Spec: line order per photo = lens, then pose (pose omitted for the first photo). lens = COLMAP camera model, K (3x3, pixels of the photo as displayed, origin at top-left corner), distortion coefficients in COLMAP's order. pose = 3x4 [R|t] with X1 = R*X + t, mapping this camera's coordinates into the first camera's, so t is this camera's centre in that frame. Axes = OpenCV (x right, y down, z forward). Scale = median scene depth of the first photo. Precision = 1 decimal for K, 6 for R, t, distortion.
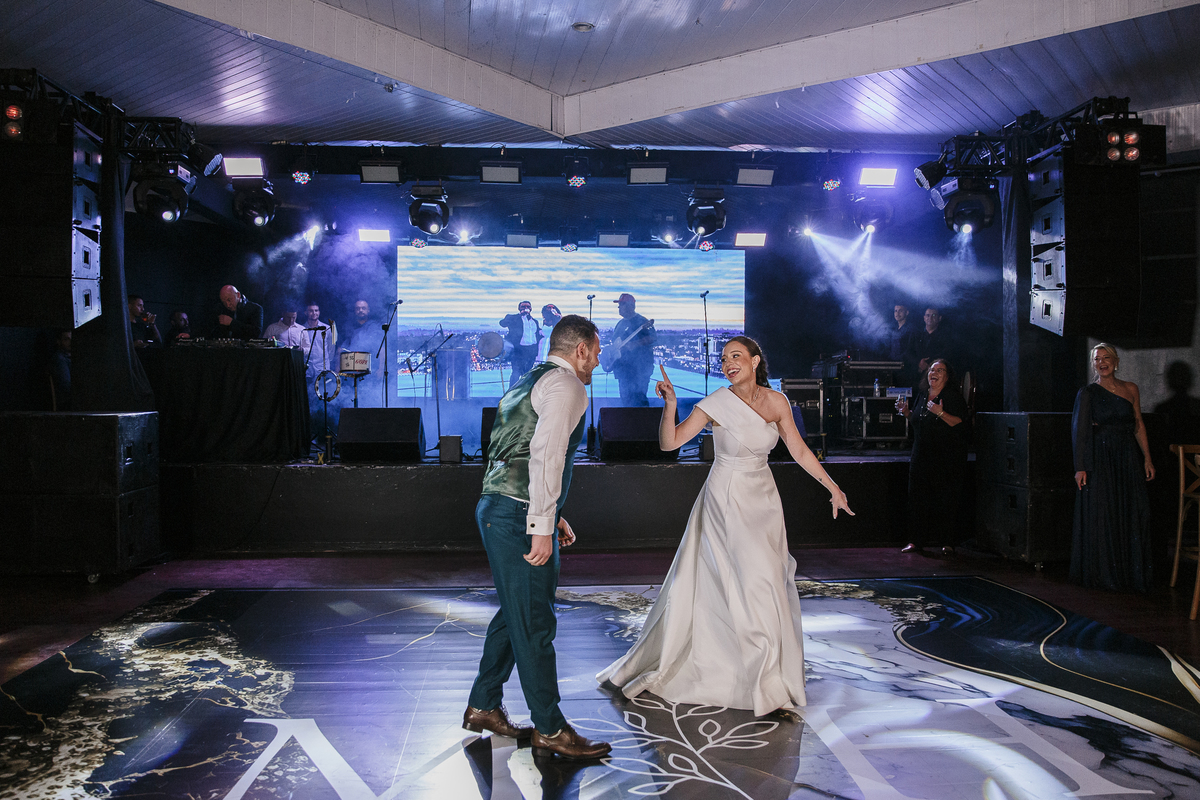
lens RADIAL K [[890.6, 0, 586.1], [0, 890.6, 404.0], [0, 0, 1]] dist [-0.109927, 0.085383]
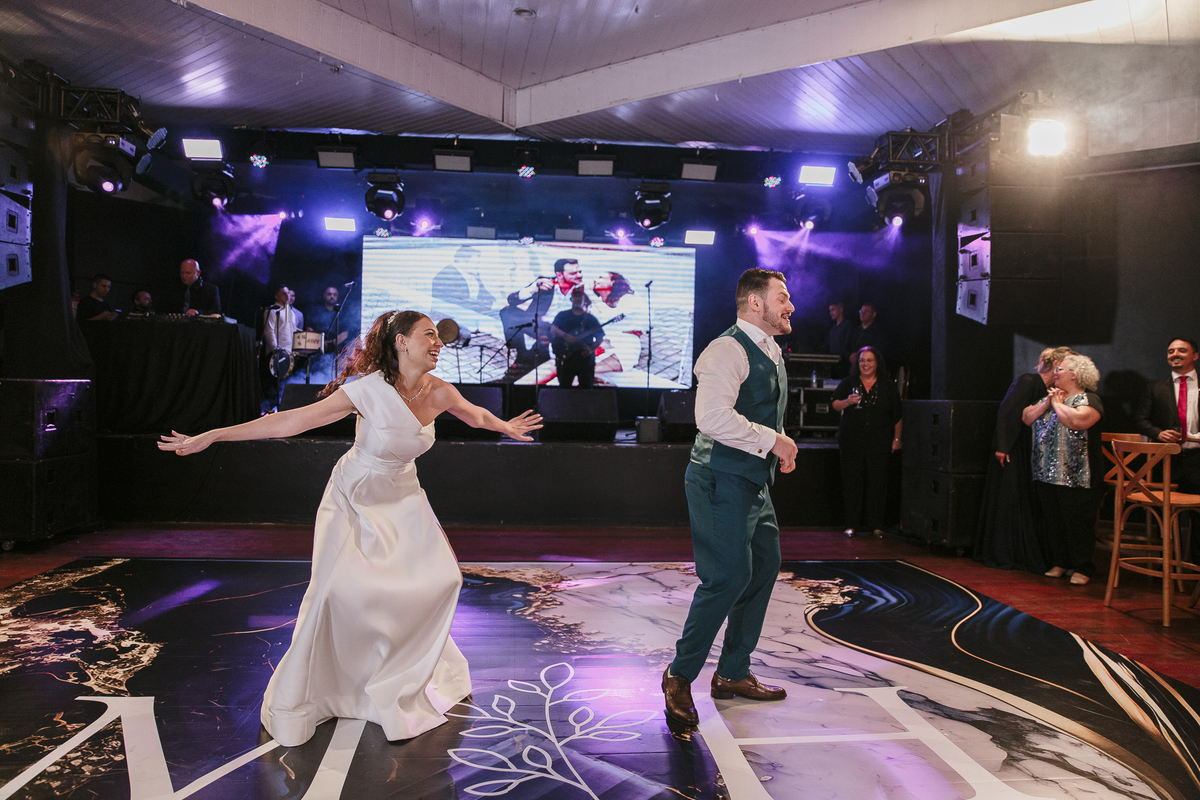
lens RADIAL K [[803.3, 0, 594.2], [0, 803.3, 393.3], [0, 0, 1]] dist [-0.108092, 0.079166]
pose [[0.999451, 0.021824, 0.024927, 0.069145], [-0.021530, 0.999696, -0.011985, 0.023087], [-0.025181, 0.011441, 0.999617, 0.093665]]
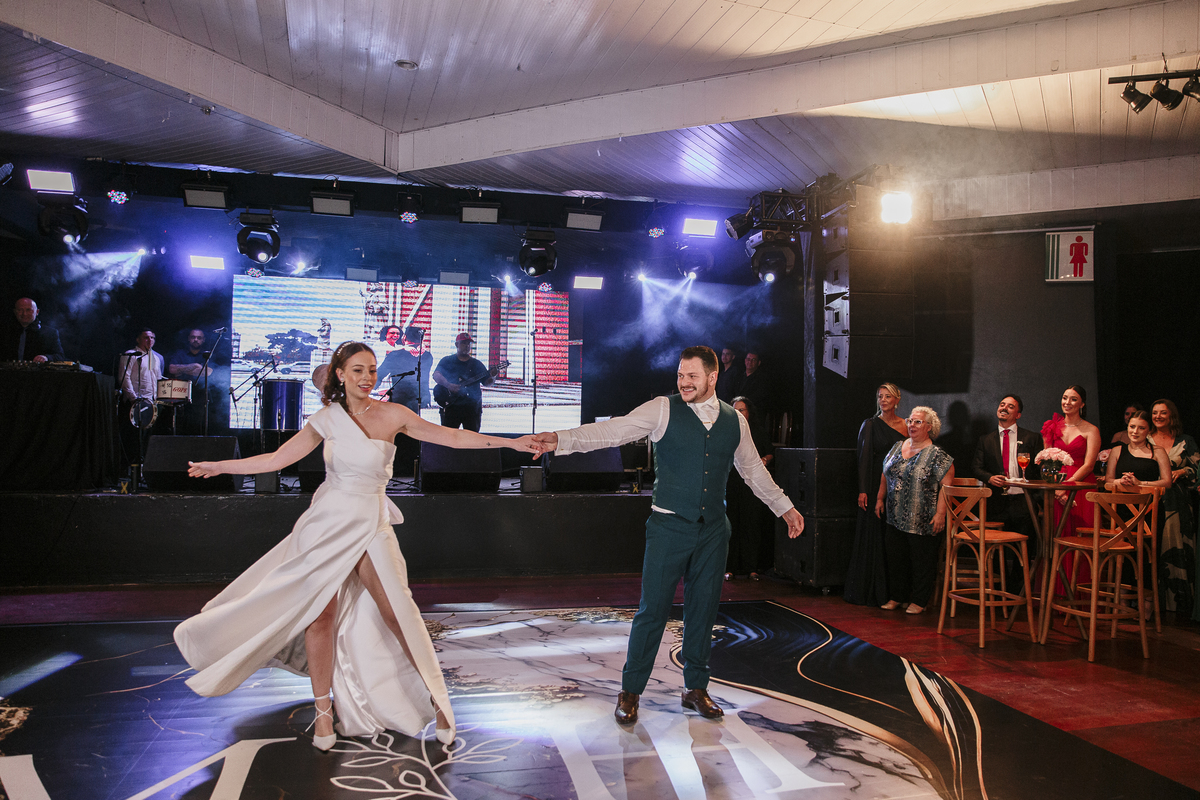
lens RADIAL K [[867.1, 0, 633.2], [0, 867.1, 420.9], [0, 0, 1]] dist [-0.108205, 0.084579]
pose [[0.981994, 0.017752, 0.188076, 0.083282], [-0.012400, 0.999485, -0.029599, 0.010958], [-0.188505, 0.026734, 0.981708, -0.010899]]
